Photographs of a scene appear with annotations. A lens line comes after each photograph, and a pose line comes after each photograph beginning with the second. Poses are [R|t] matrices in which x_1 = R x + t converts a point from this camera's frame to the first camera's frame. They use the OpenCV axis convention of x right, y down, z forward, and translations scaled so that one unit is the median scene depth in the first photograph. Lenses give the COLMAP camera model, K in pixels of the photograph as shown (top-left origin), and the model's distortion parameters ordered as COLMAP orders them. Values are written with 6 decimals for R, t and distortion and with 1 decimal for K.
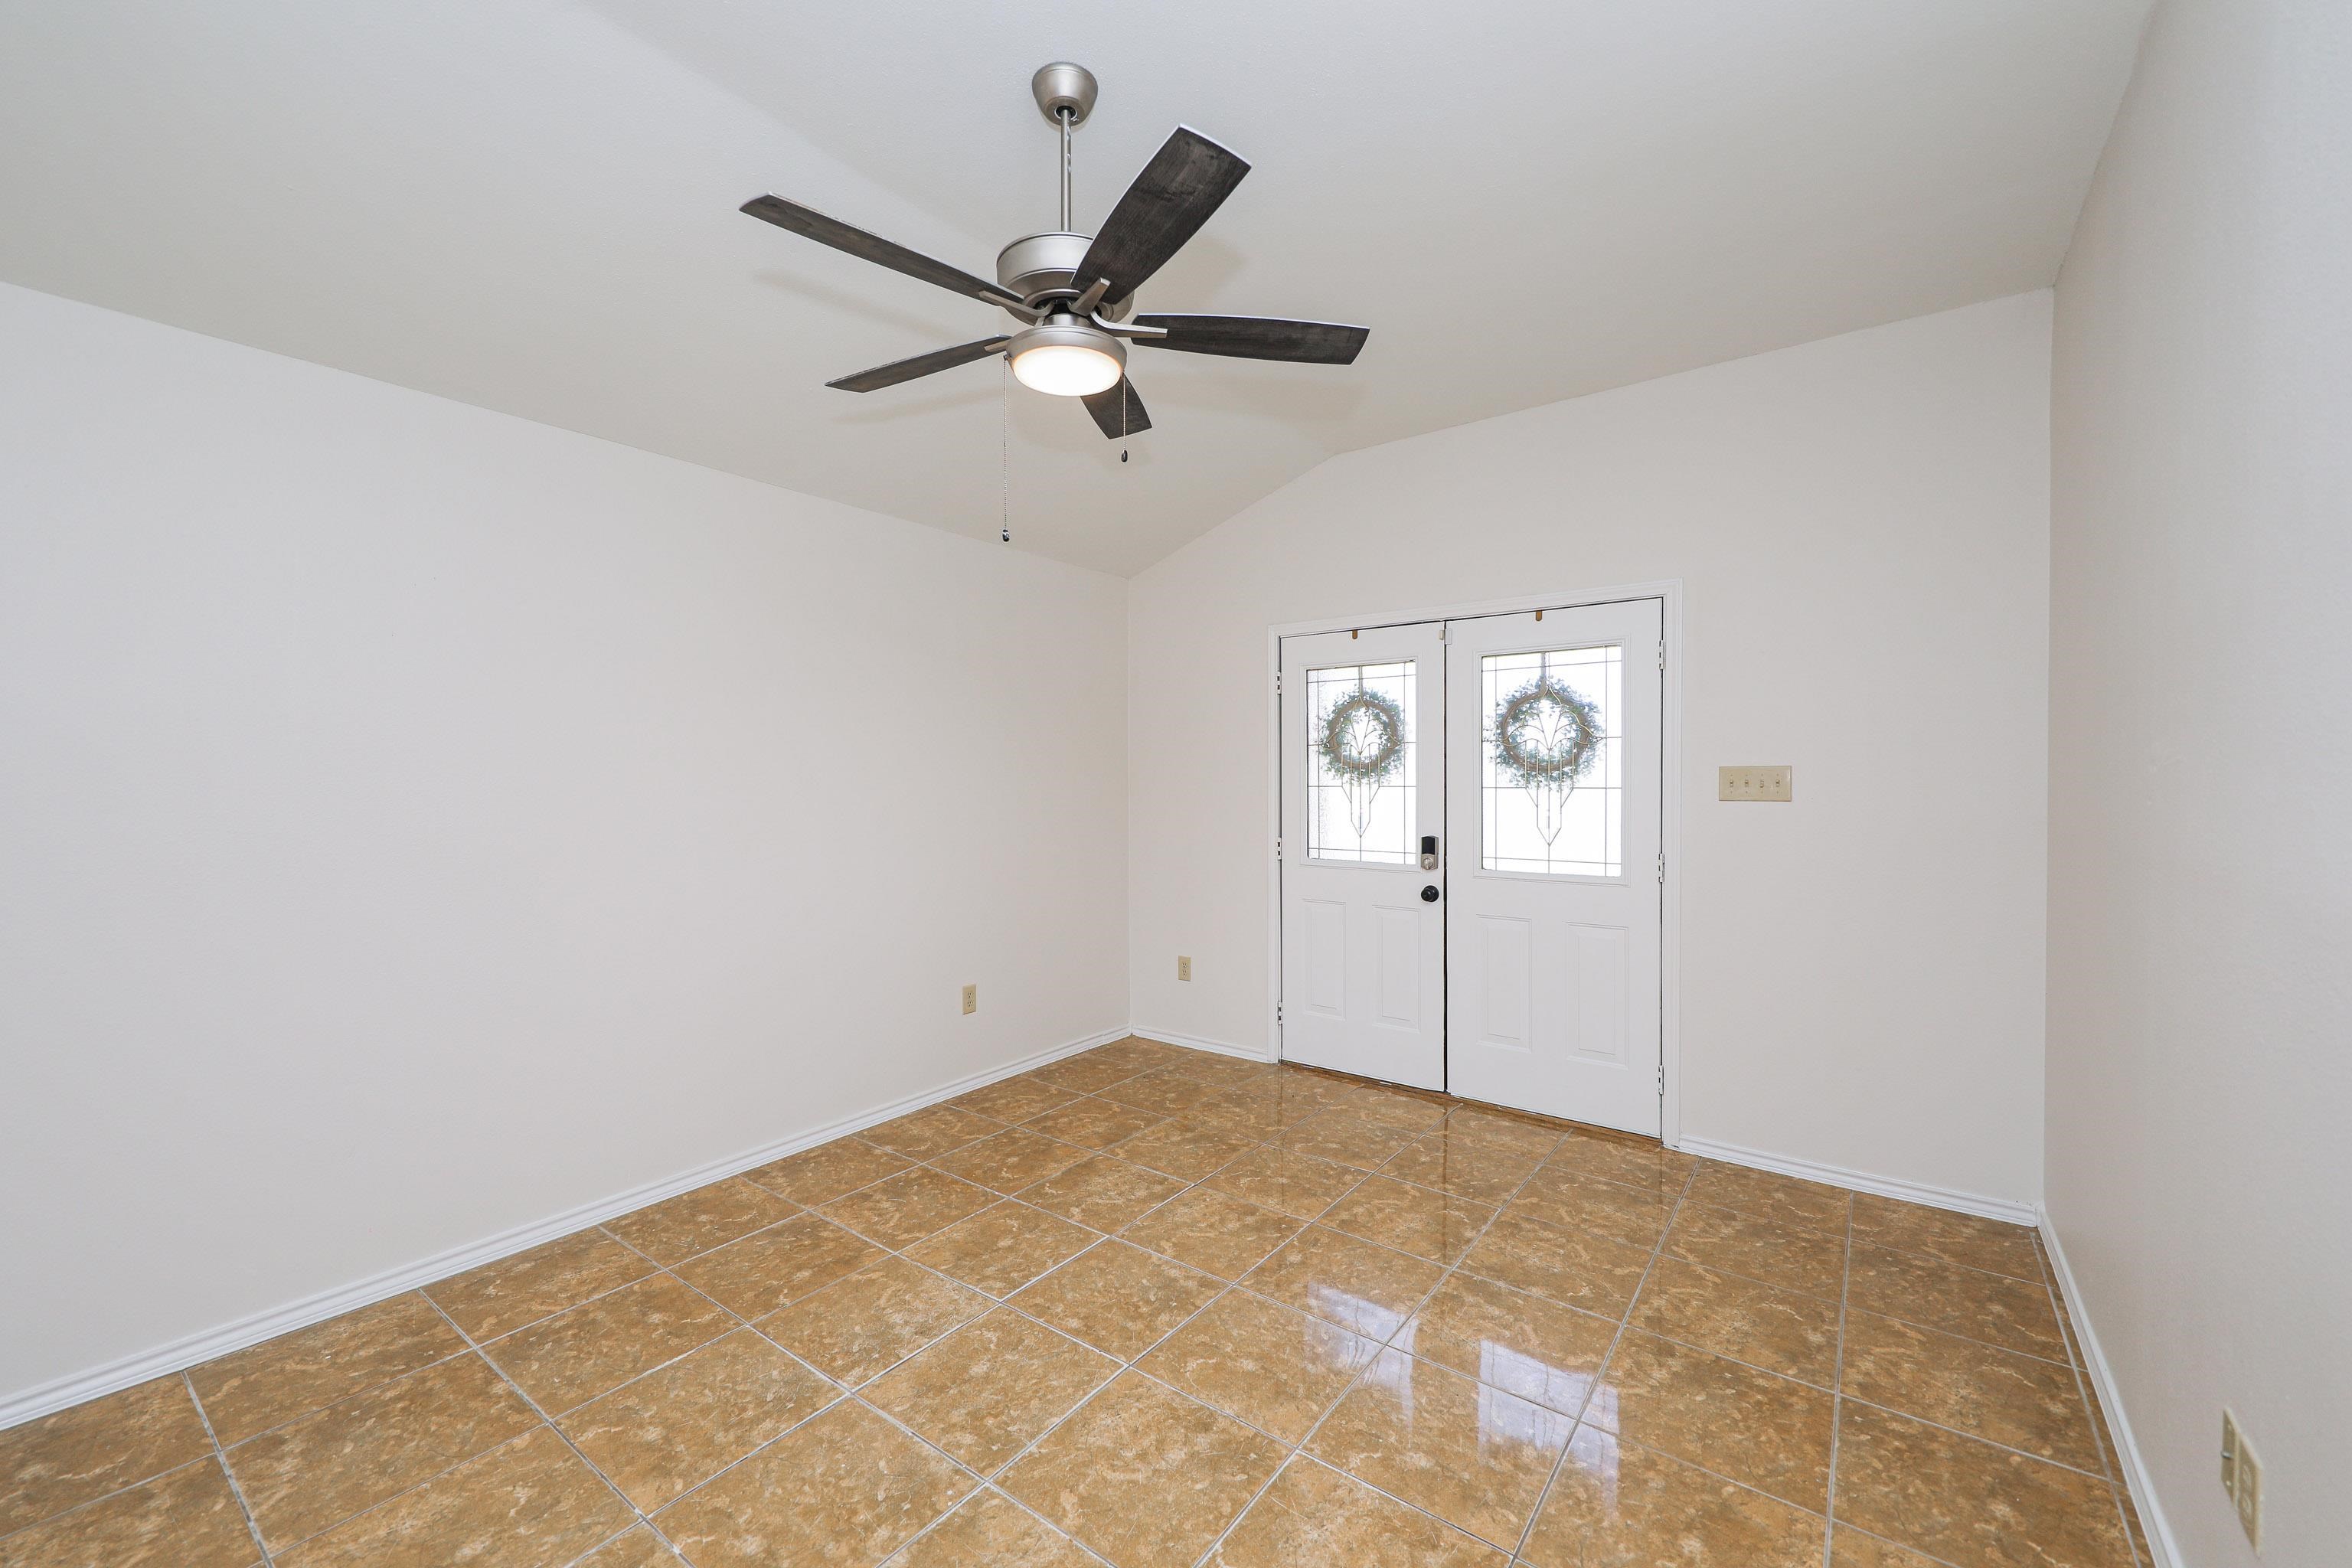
lens RADIAL K [[958.1, 0, 1150.5], [0, 958.1, 790.3], [0, 0, 1]] dist [0.013198, -0.006298]
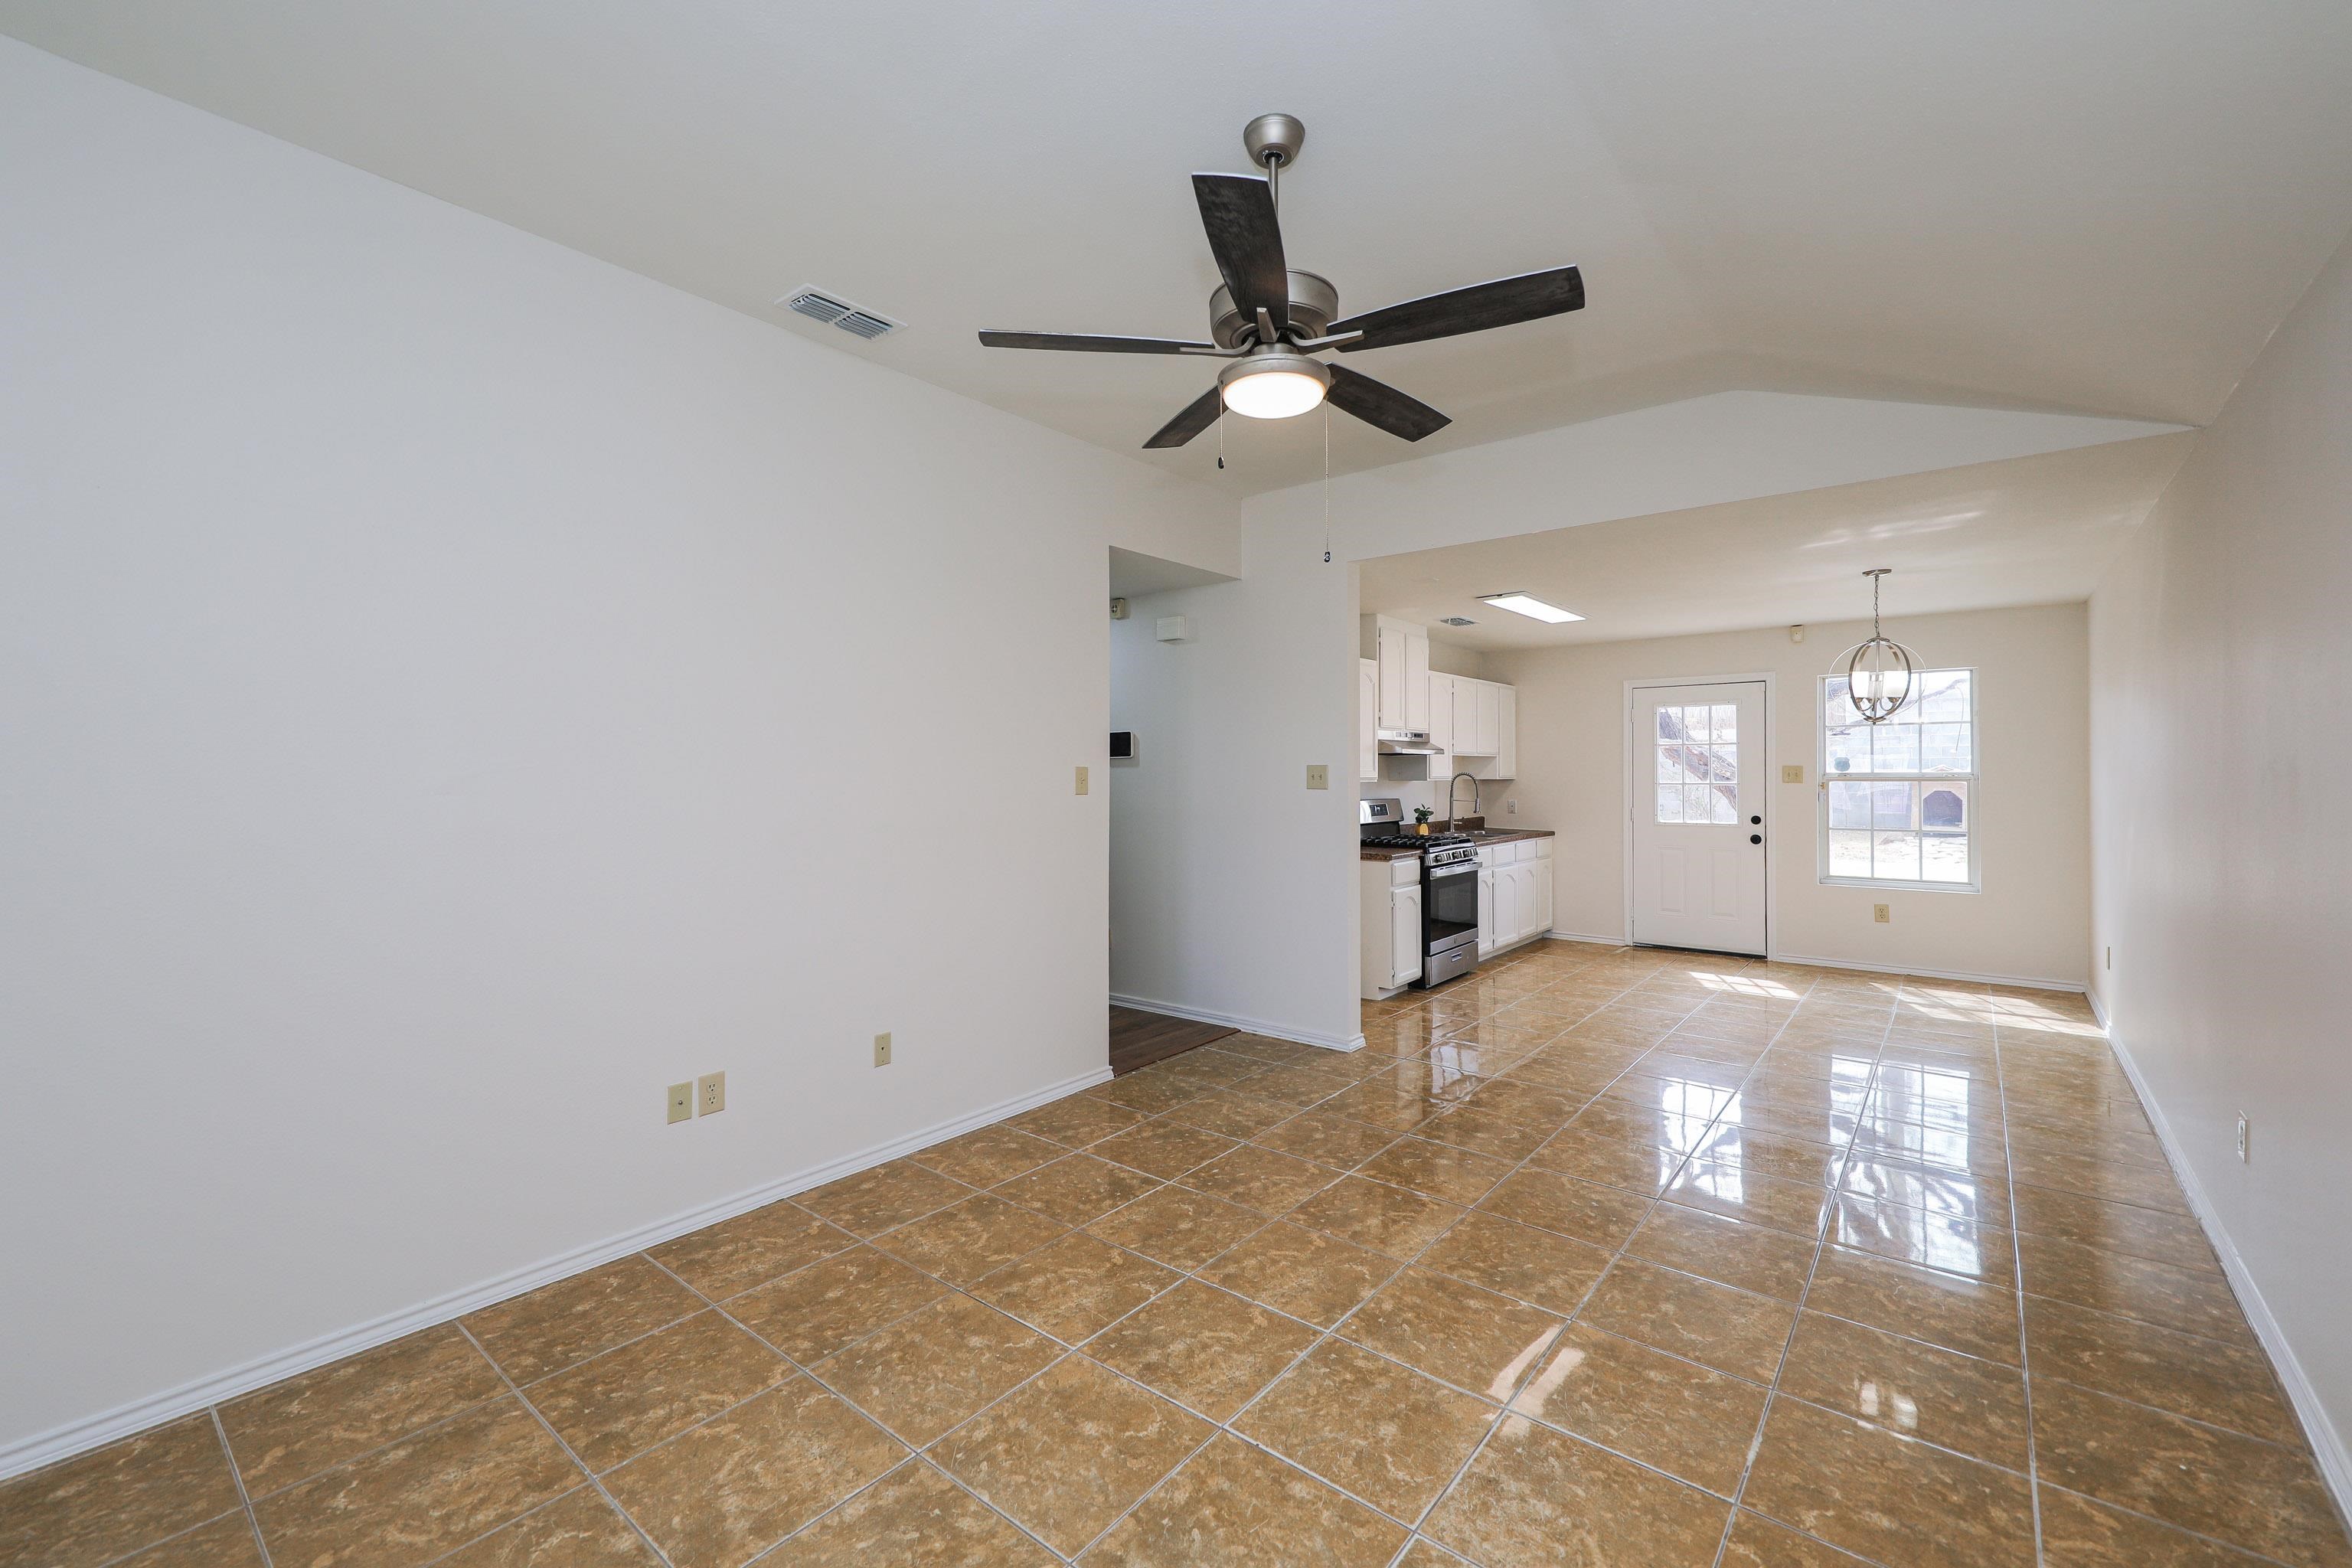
lens RADIAL K [[958.1, 0, 1176.9], [0, 958.1, 780.2], [0, 0, 1]] dist [0.013198, -0.006298]
pose [[-0.999725, 0.004322, 0.023040, -0.002211], [0.005084, 0.999437, 0.033151, -0.029330], [-0.022884, 0.033259, -0.999185, 1.405031]]
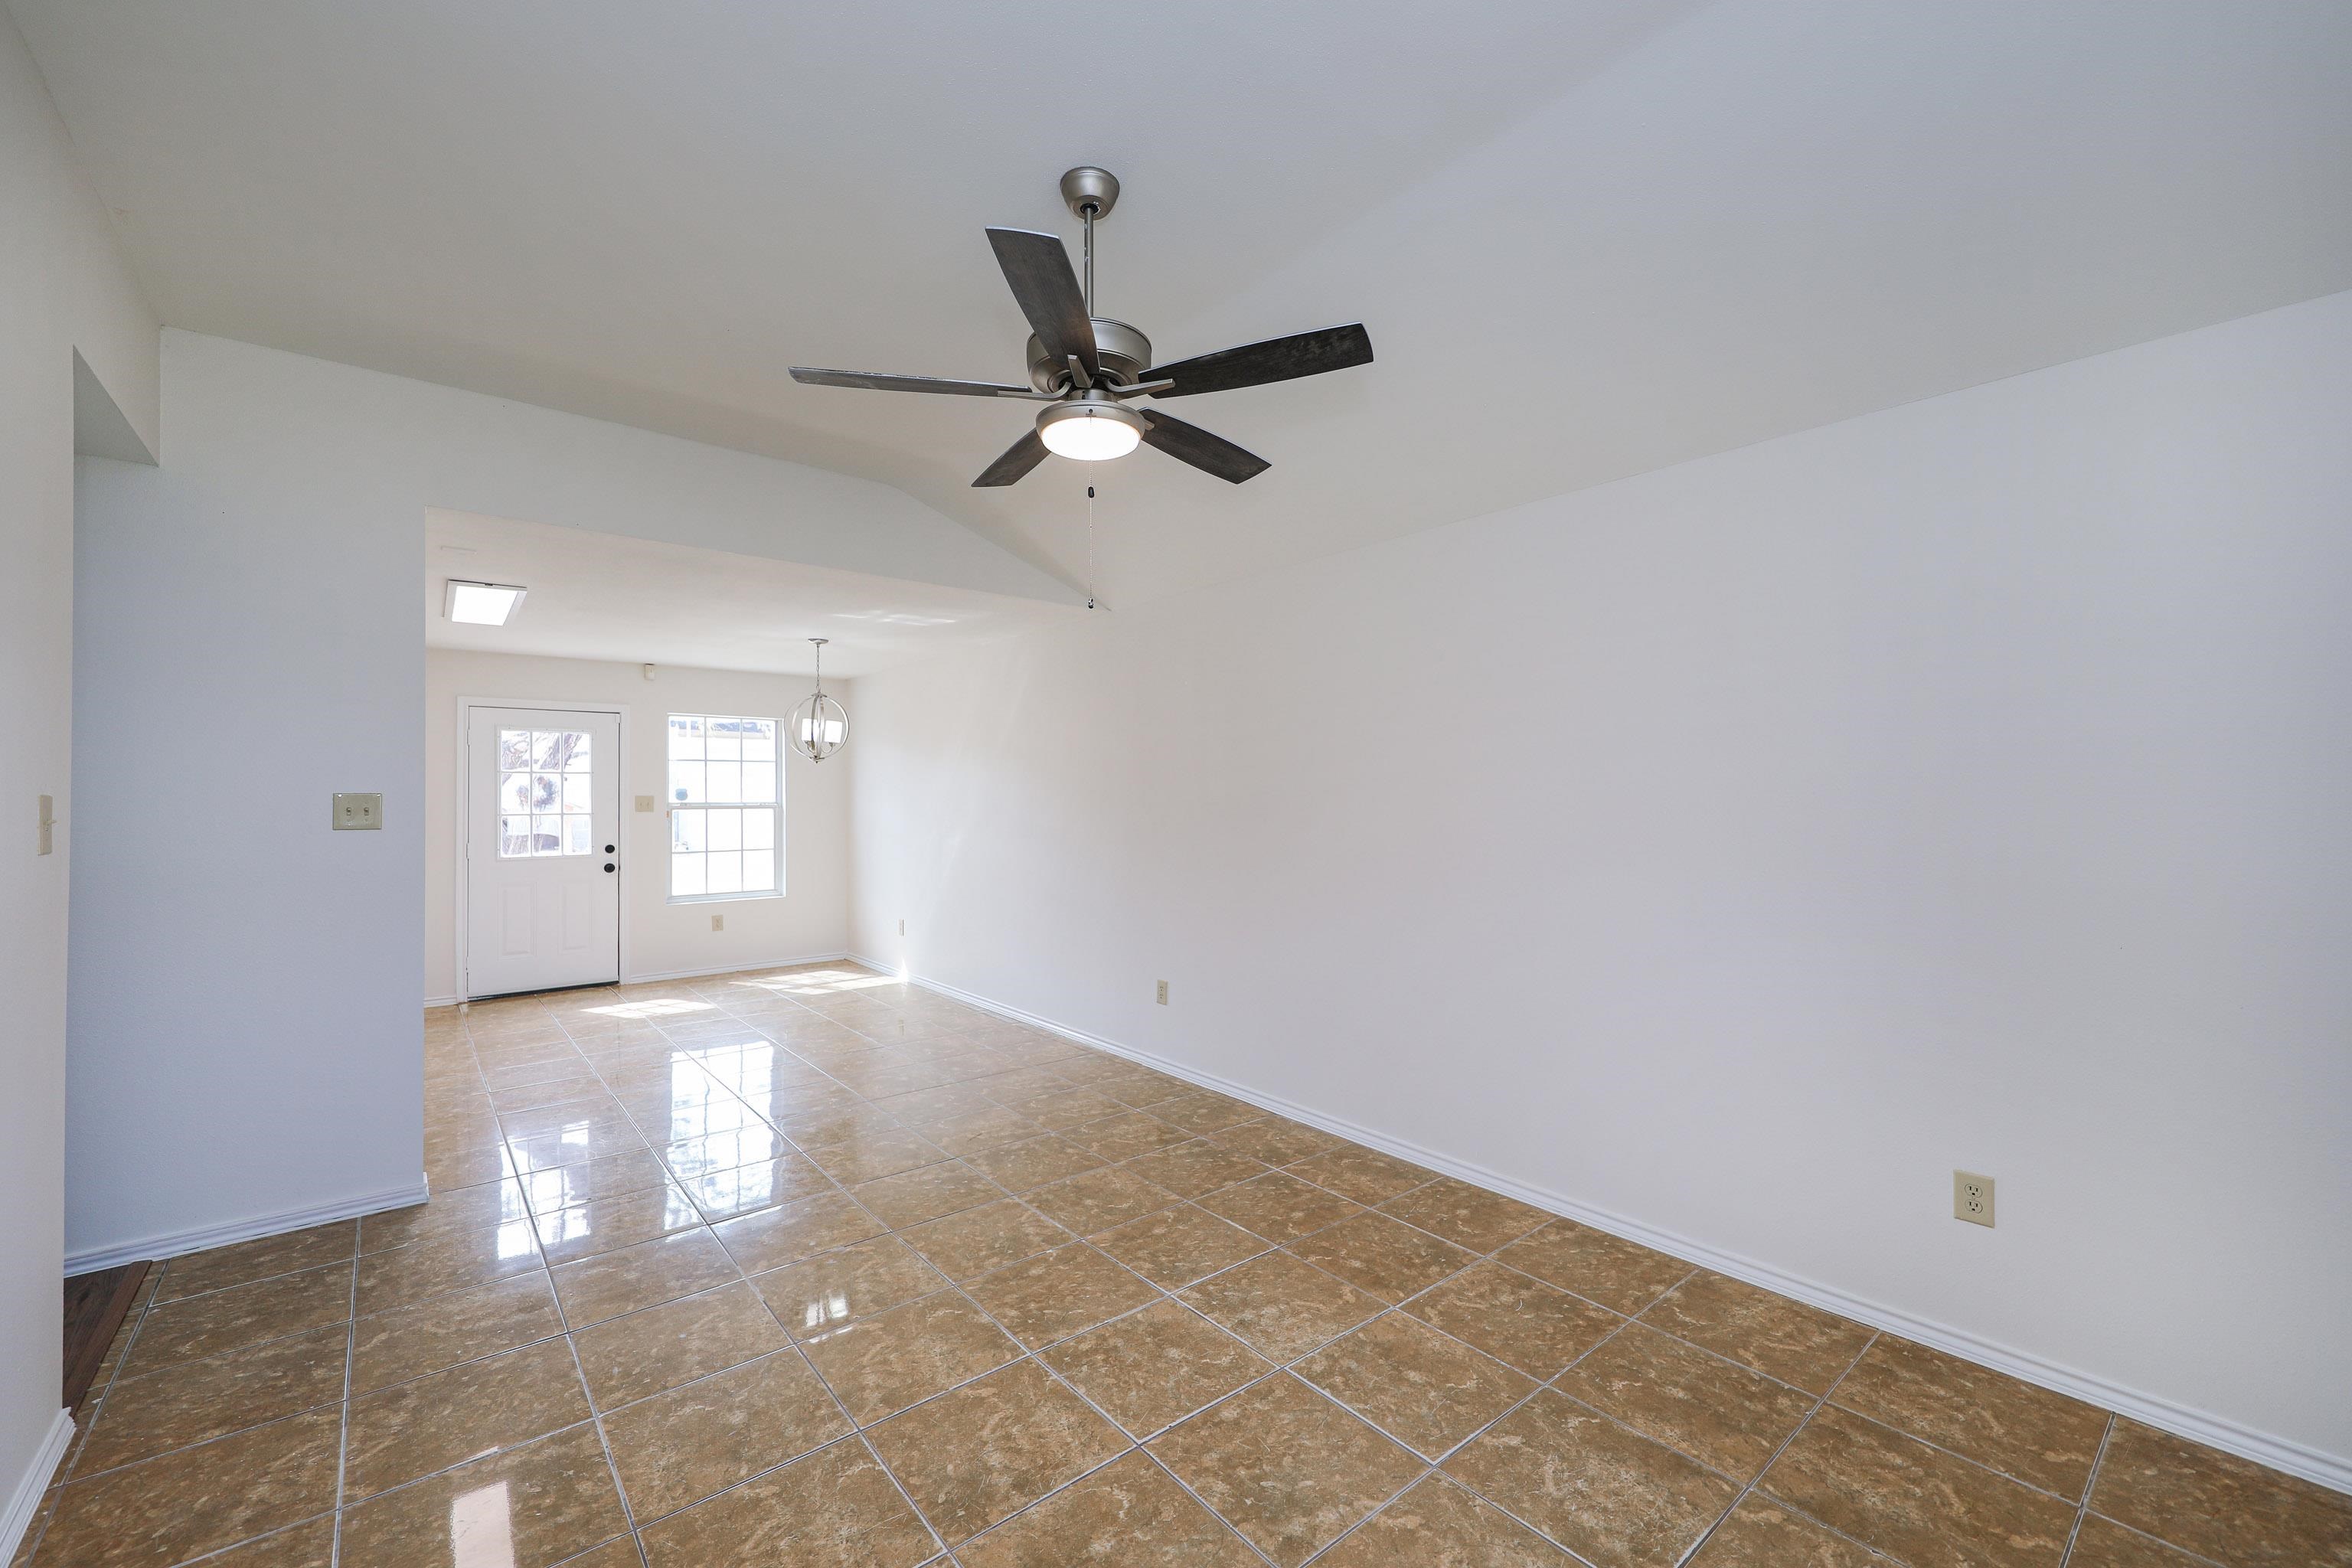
lens RADIAL K [[958.1, 0, 1177.7], [0, 958.1, 803.1], [0, 0, 1]] dist [0.013198, -0.006298]
pose [[-0.224845, 0.011231, -0.974330, 0.638955], [-0.017162, 0.999733, 0.015485, -0.020925], [0.974243, 0.020203, -0.224593, 0.917060]]
